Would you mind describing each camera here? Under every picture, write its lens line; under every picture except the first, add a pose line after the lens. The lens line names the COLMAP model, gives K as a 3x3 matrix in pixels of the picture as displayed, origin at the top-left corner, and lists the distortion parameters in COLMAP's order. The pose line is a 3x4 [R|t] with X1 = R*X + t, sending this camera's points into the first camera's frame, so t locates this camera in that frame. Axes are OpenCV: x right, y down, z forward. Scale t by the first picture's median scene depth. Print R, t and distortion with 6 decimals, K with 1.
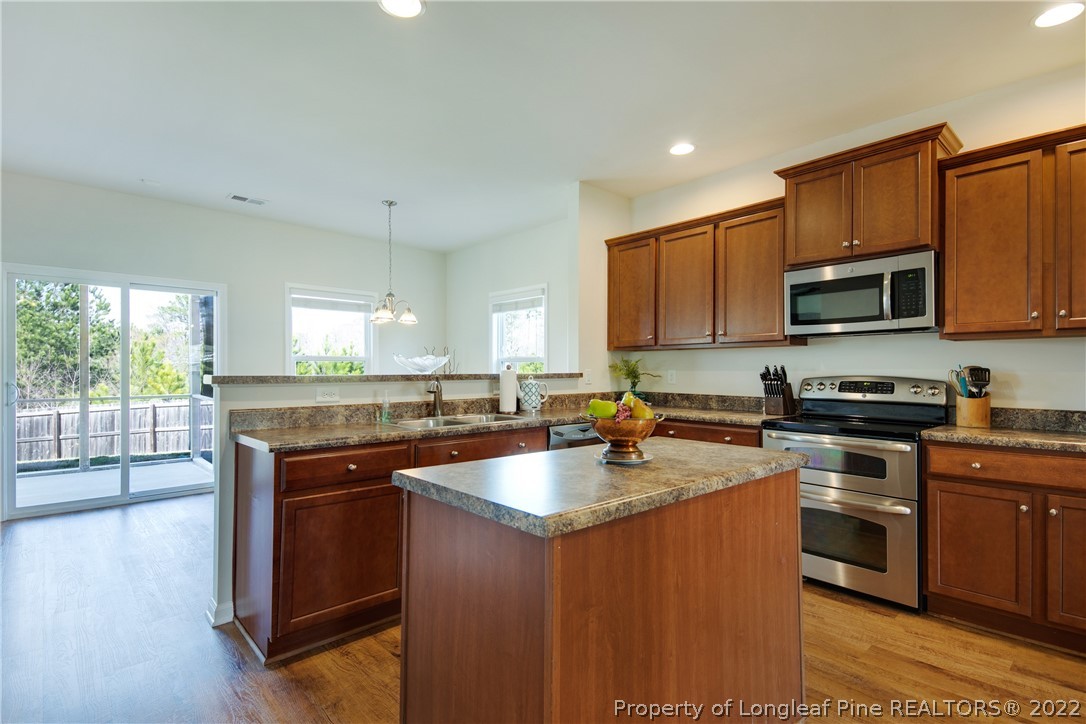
lens RADIAL K [[528.6, 0, 543.0], [0, 528.6, 362.0], [0, 0, 1]] dist [0.048577, -0.031891]
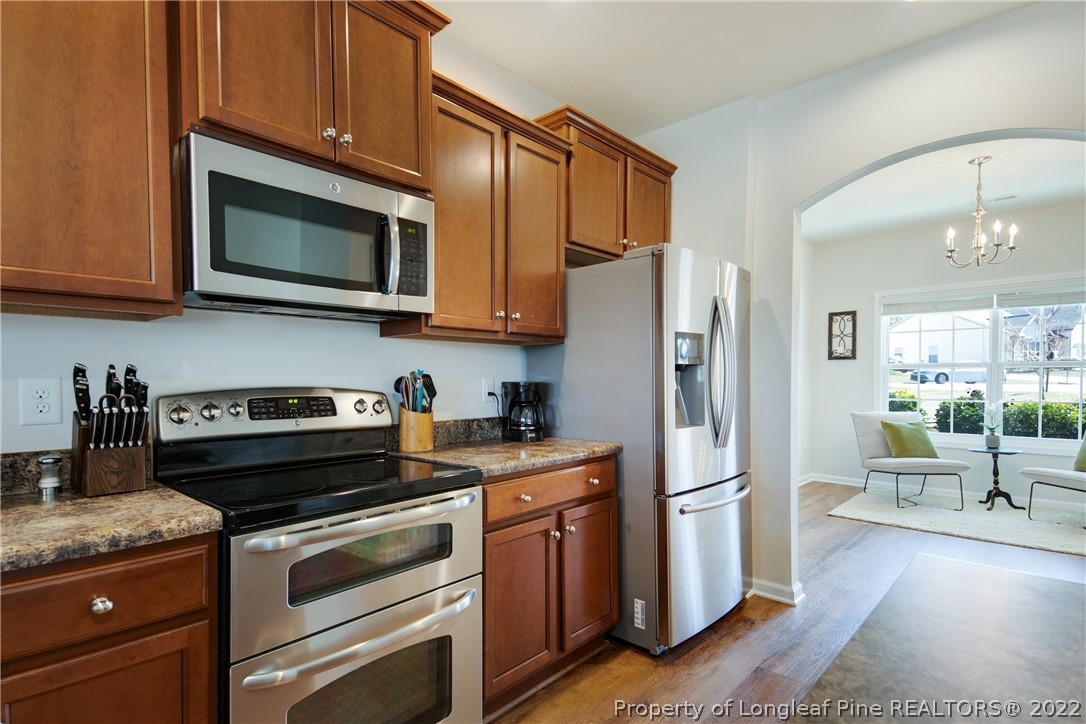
lens RADIAL K [[517.7, 0, 499.6], [0, 517.7, 389.0], [0, 0, 1]] dist [0.070320, -0.045113]
pose [[-0.032367, -0.019758, 0.999281, 0.047496], [-0.010375, 0.999757, 0.019432, 0.015596], [-0.999422, -0.009739, -0.032564, 0.862136]]
